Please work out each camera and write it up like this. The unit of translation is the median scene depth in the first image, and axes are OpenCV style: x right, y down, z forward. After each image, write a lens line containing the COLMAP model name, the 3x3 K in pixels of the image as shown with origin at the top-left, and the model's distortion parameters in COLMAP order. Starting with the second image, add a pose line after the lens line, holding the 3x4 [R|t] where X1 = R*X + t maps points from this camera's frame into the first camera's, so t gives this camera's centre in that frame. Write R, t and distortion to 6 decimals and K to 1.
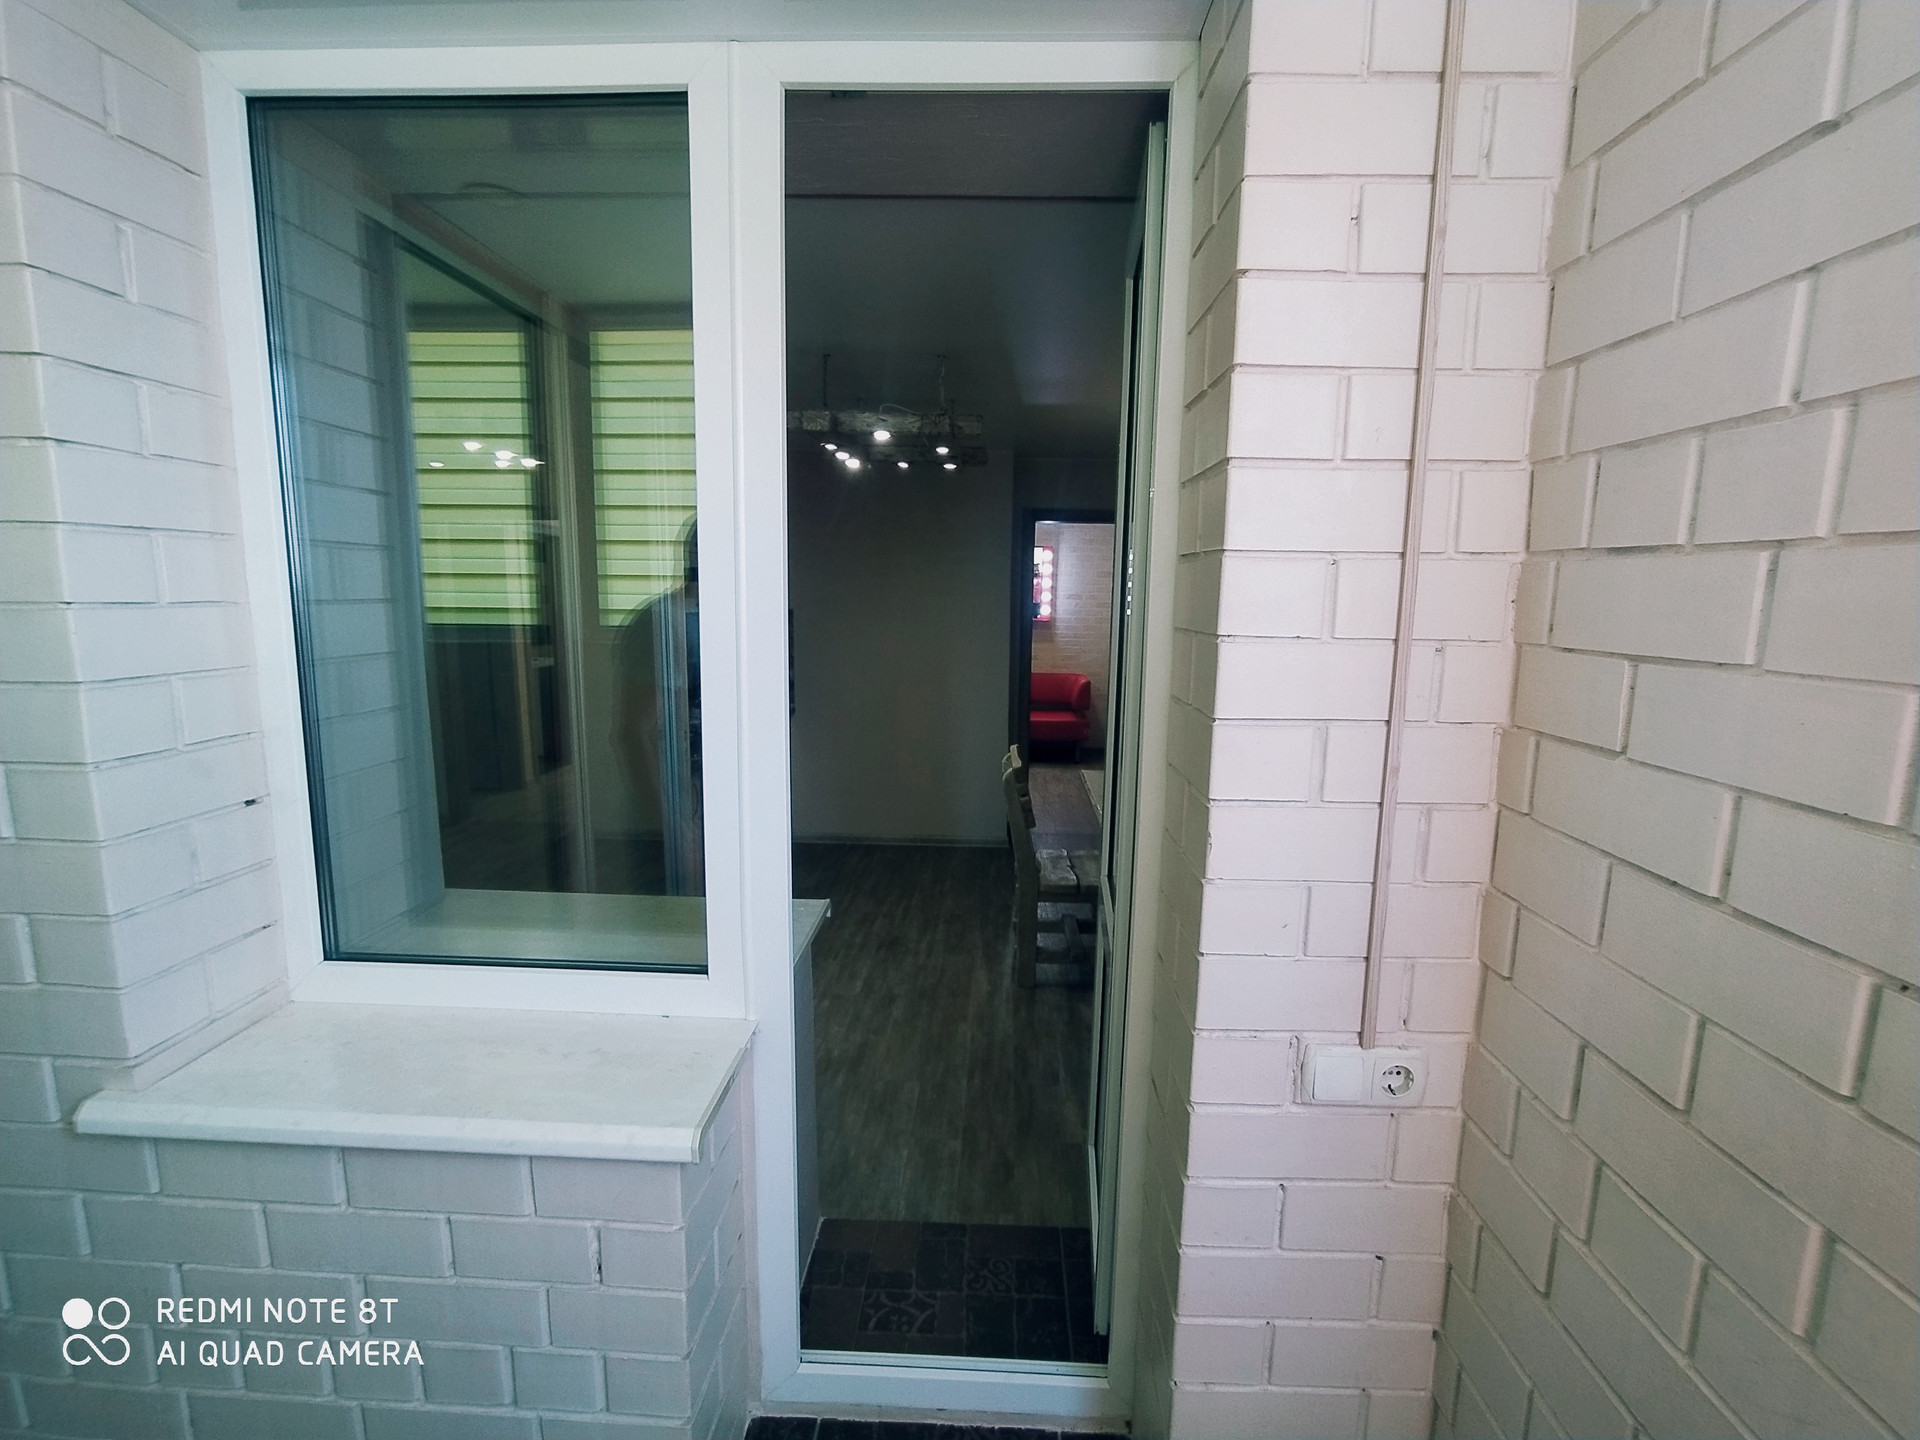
lens RADIAL K [[887.4, 0, 967.1], [0, 887.4, 723.6], [0, 0, 1]] dist [-0.026405, 0.006538]
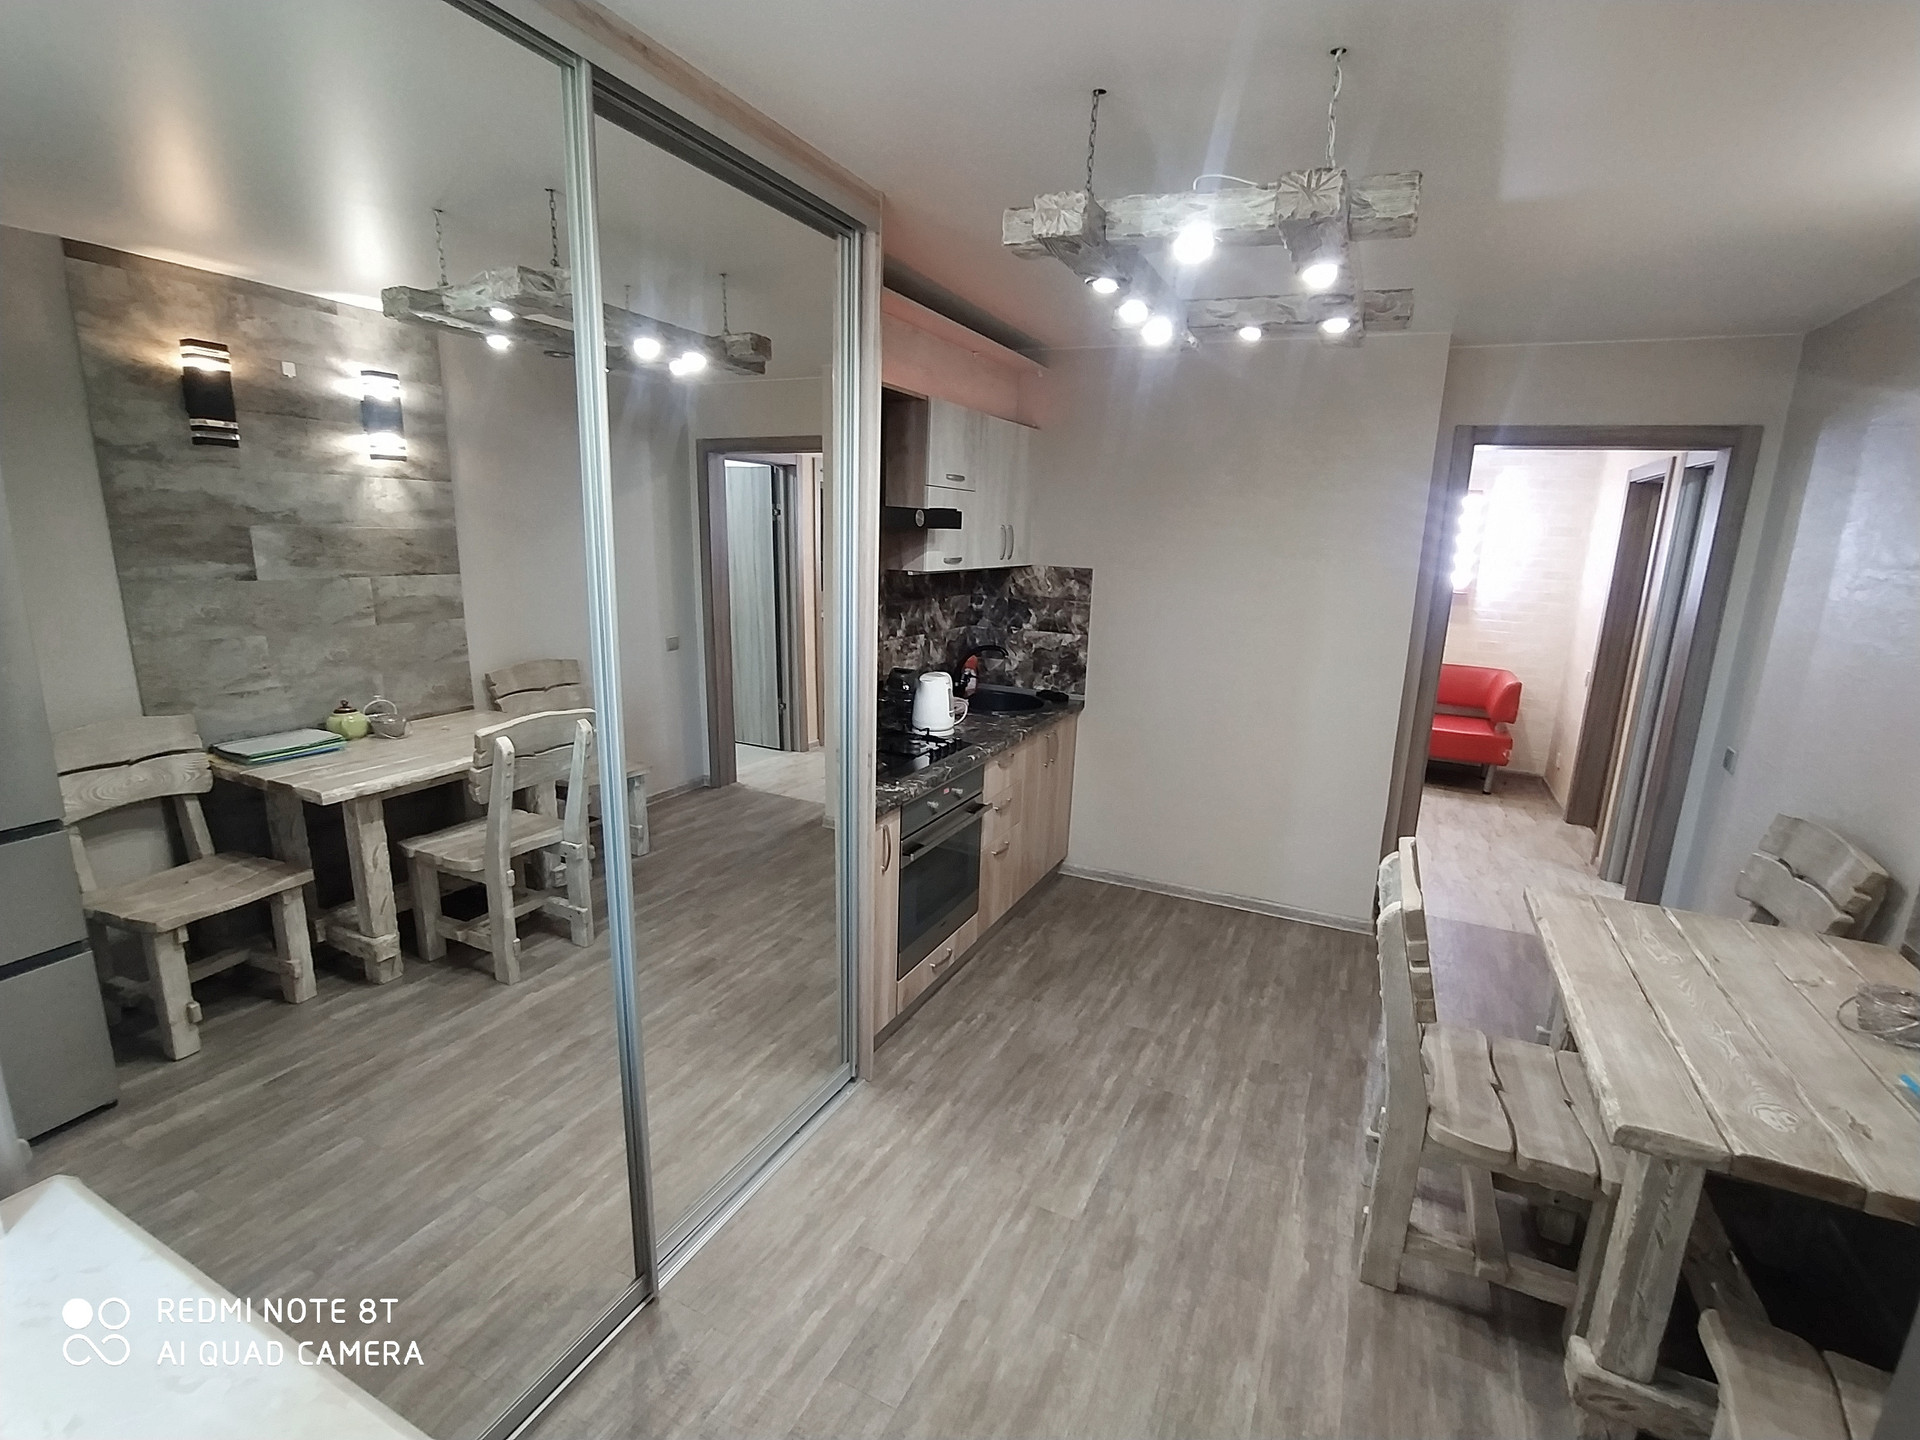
lens RADIAL K [[887.4, 0, 971.4], [0, 887.4, 727.6], [0, 0, 1]] dist [-0.026405, 0.006538]
pose [[0.921424, 0.102589, -0.374772, 0.001897], [-0.080013, 0.993941, 0.075358, -0.066482], [0.380232, -0.039450, 0.924049, 0.401153]]
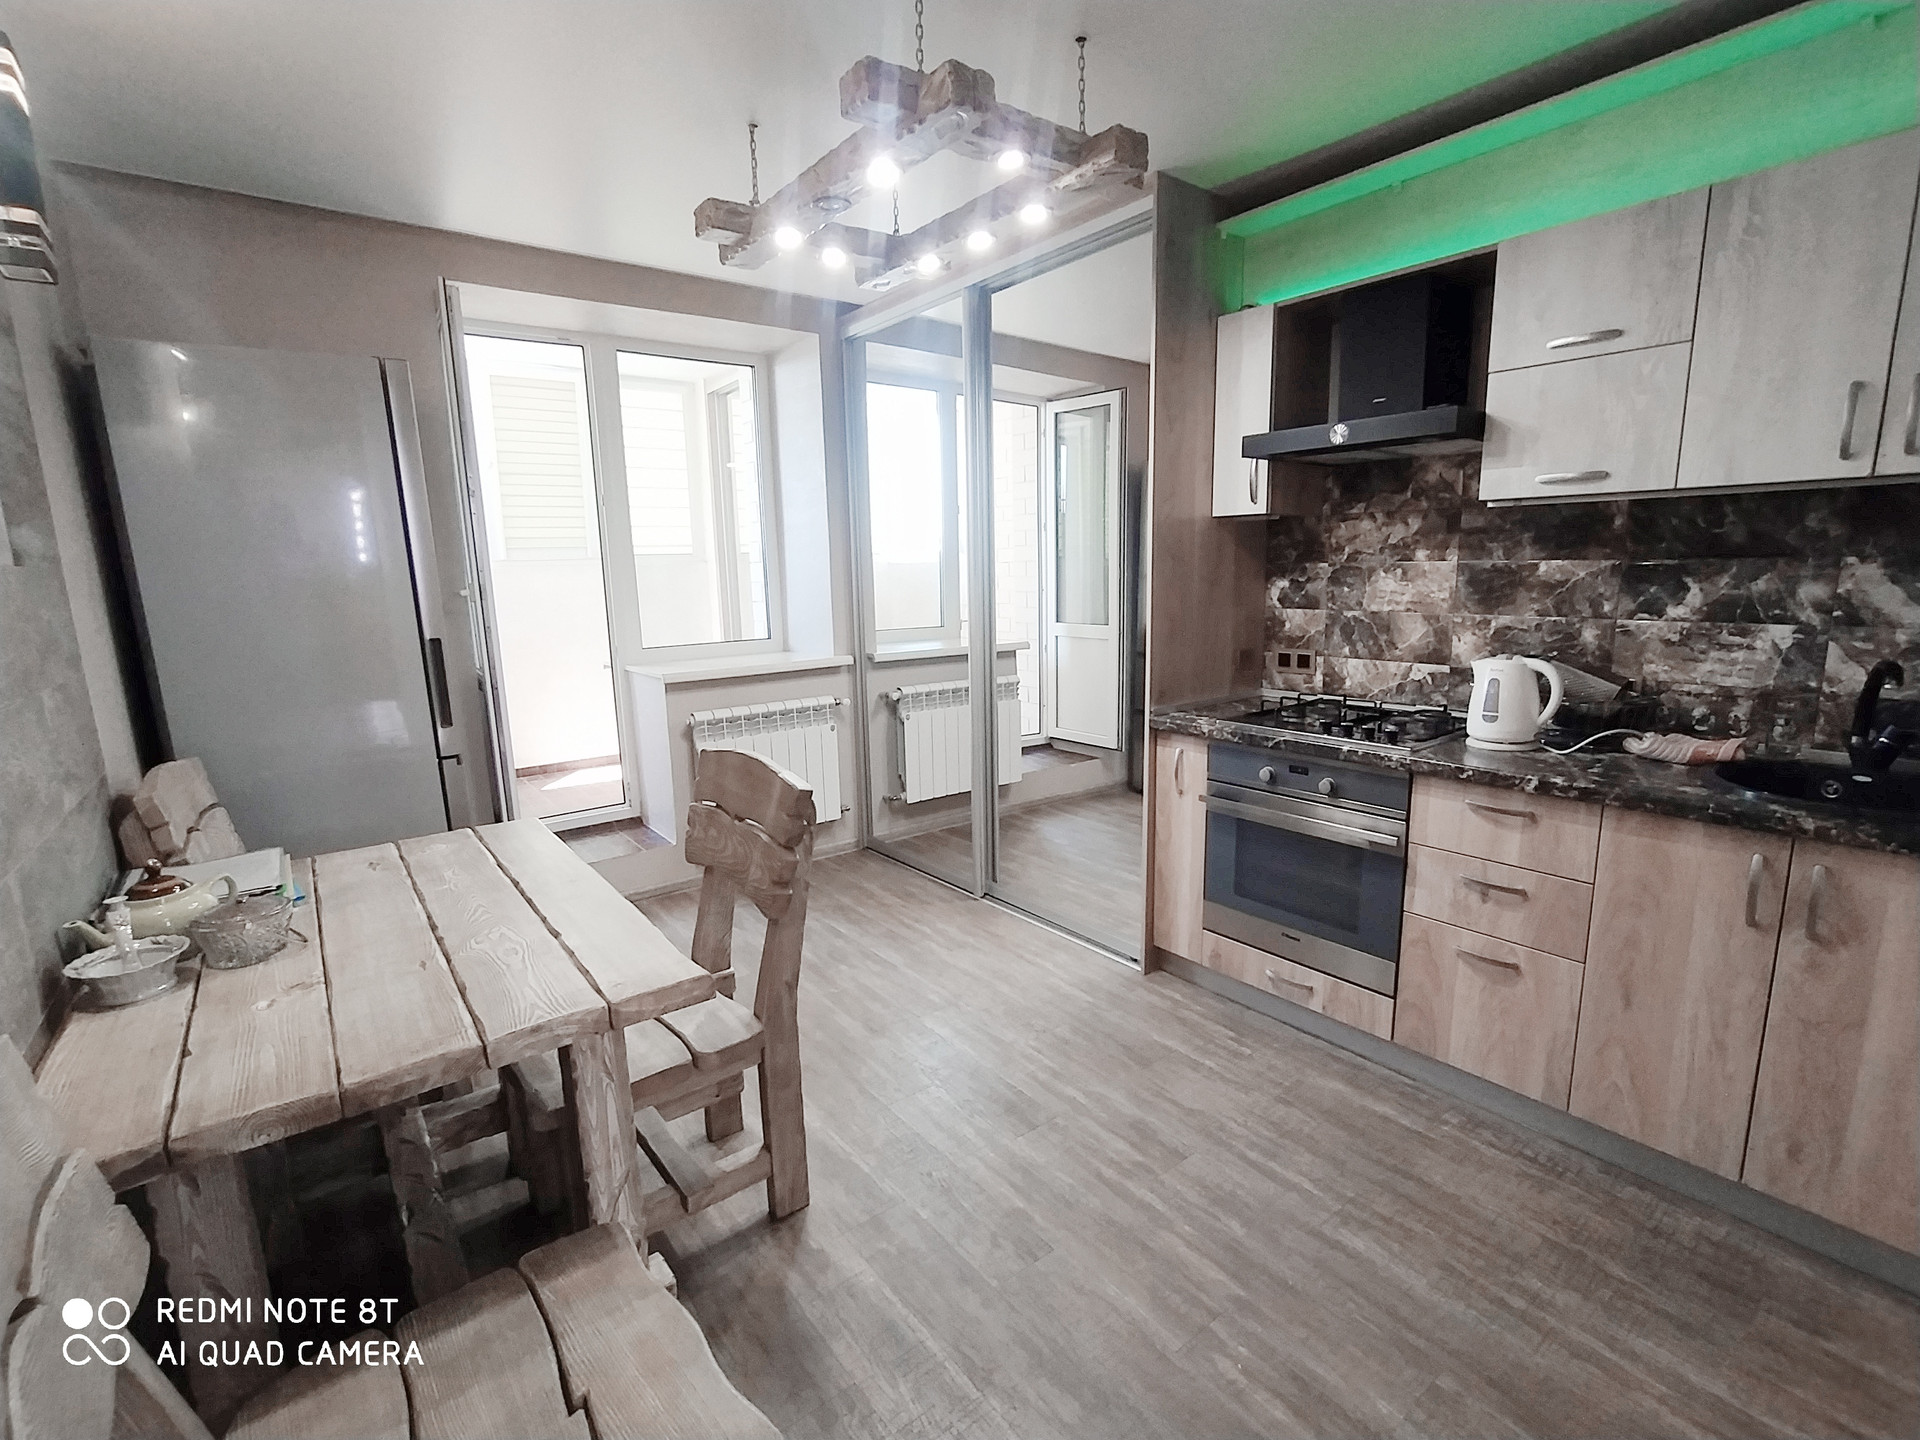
lens RADIAL K [[887.4, 0, 969.8], [0, 887.4, 727.7], [0, 0, 1]] dist [-0.026405, 0.006538]
pose [[-0.763857, 0.115943, -0.634886, 0.276452], [-0.088081, 0.955797, 0.280523, -0.137529], [0.639347, 0.270201, -0.719880, 1.419266]]
